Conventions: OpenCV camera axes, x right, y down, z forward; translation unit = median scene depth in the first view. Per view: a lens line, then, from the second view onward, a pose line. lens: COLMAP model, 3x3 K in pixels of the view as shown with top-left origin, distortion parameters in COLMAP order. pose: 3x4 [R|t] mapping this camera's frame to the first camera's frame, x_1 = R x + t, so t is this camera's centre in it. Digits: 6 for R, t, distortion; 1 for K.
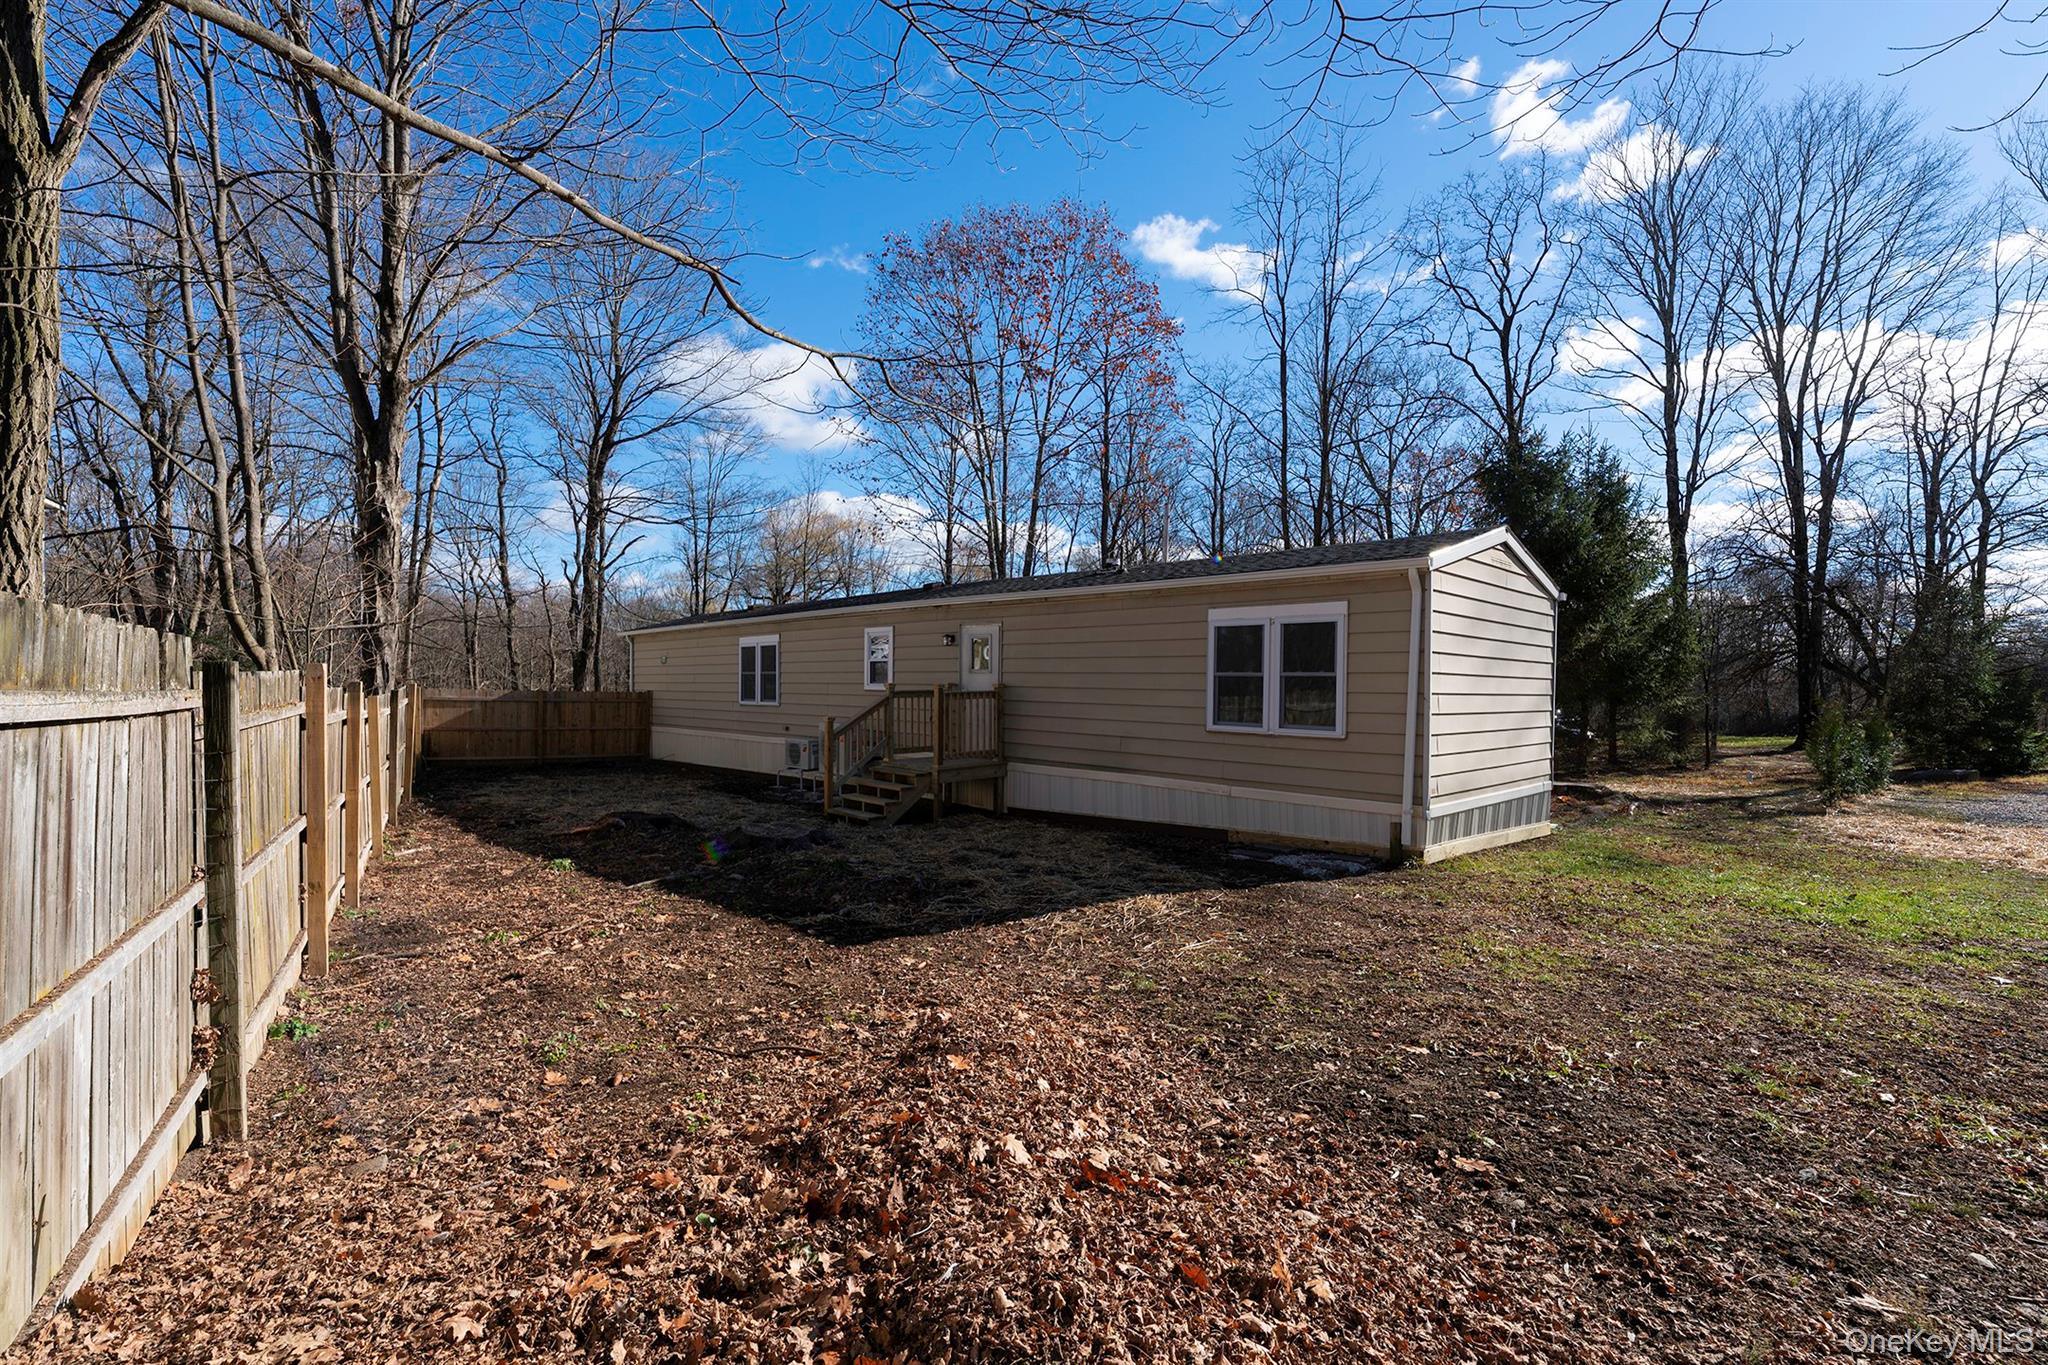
lens RADIAL K [[882.2, 0, 1024.0], [0, 882.2, 682.5], [0, 0, 1]] dist [-0.000816, -0.000143]
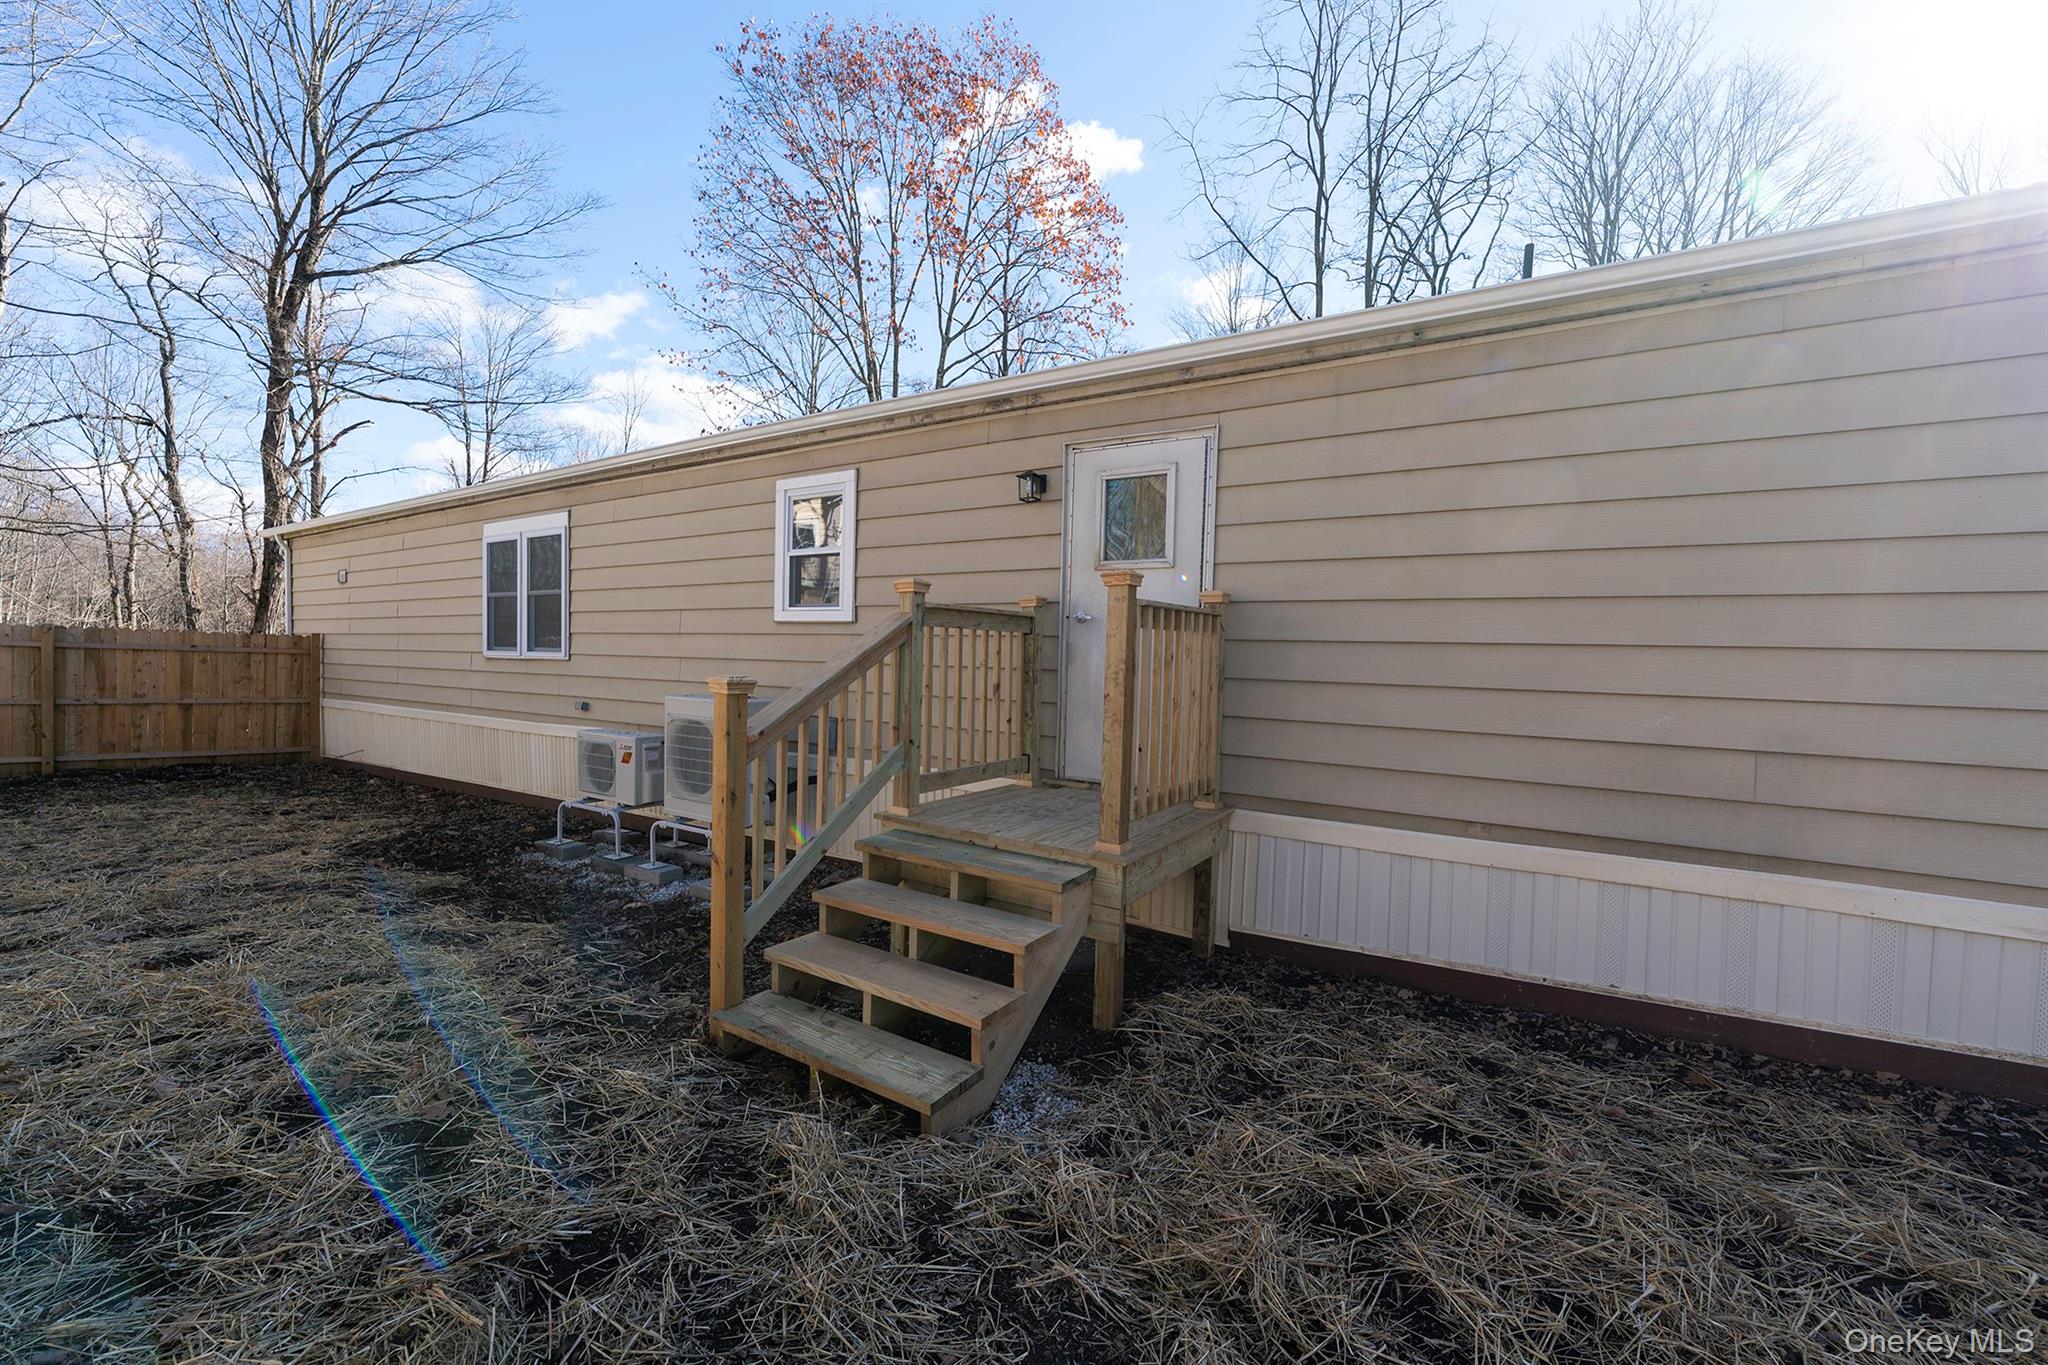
lens RADIAL K [[827.7, 0, 1030.7], [0, 827.7, 688.5], [0, 0, 1]] dist [-0.001279, -0.000315]
pose [[0.976491, 0.009685, 0.215340, -0.126060], [-0.017621, 0.999233, 0.034966, 0.021523], [-0.214836, -0.037939, 0.975913, 0.497188]]
